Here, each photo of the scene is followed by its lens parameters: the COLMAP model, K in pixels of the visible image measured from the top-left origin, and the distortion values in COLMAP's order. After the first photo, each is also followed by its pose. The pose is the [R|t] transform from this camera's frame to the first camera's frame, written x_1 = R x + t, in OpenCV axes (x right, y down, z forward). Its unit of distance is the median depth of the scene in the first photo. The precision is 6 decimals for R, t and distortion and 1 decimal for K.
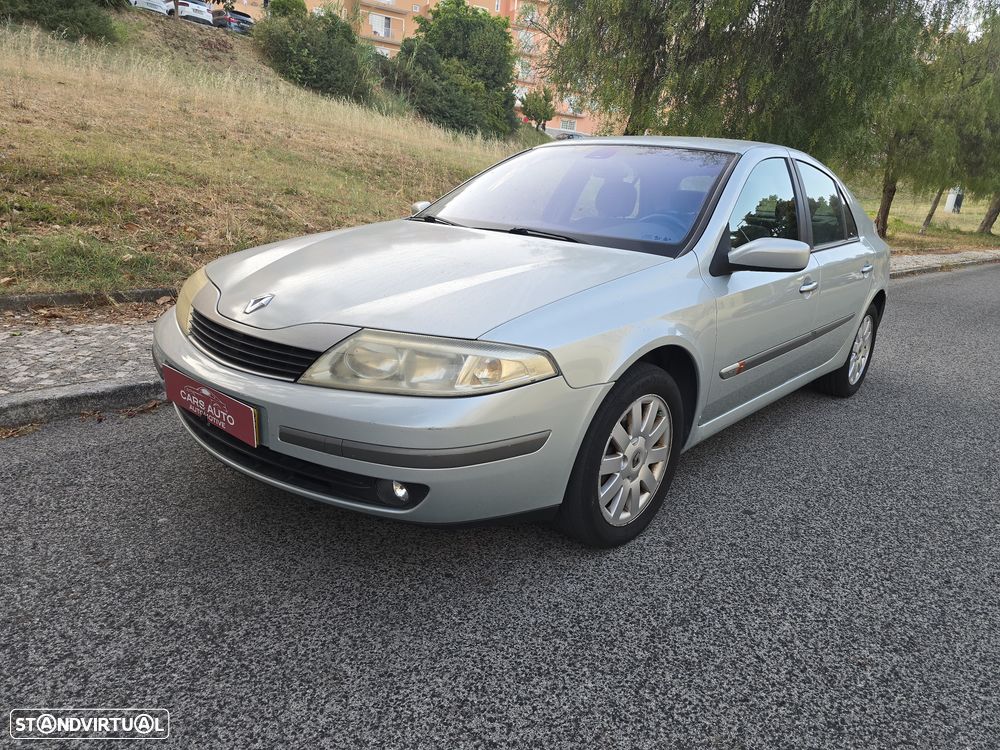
lens RADIAL K [[683.6, 0, 505.6], [0, 683.6, 381.4], [0, 0, 1]] dist [0.044778, -0.040575]
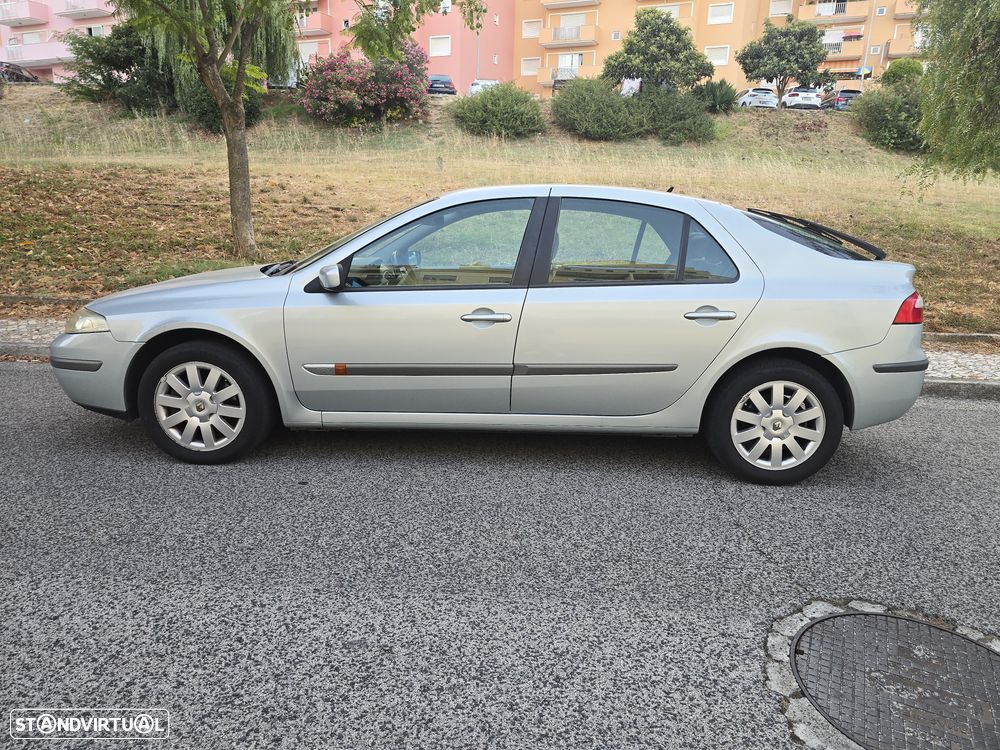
lens RADIAL K [[683.6, 0, 501.2], [0, 683.6, 356.7], [0, 0, 1]] dist [0.044778, -0.040575]
pose [[0.619644, 0.087452, -0.779996, 1.465284], [-0.193094, 0.980216, -0.043497, -0.044421], [0.760760, 0.177565, 0.624272, 0.455607]]
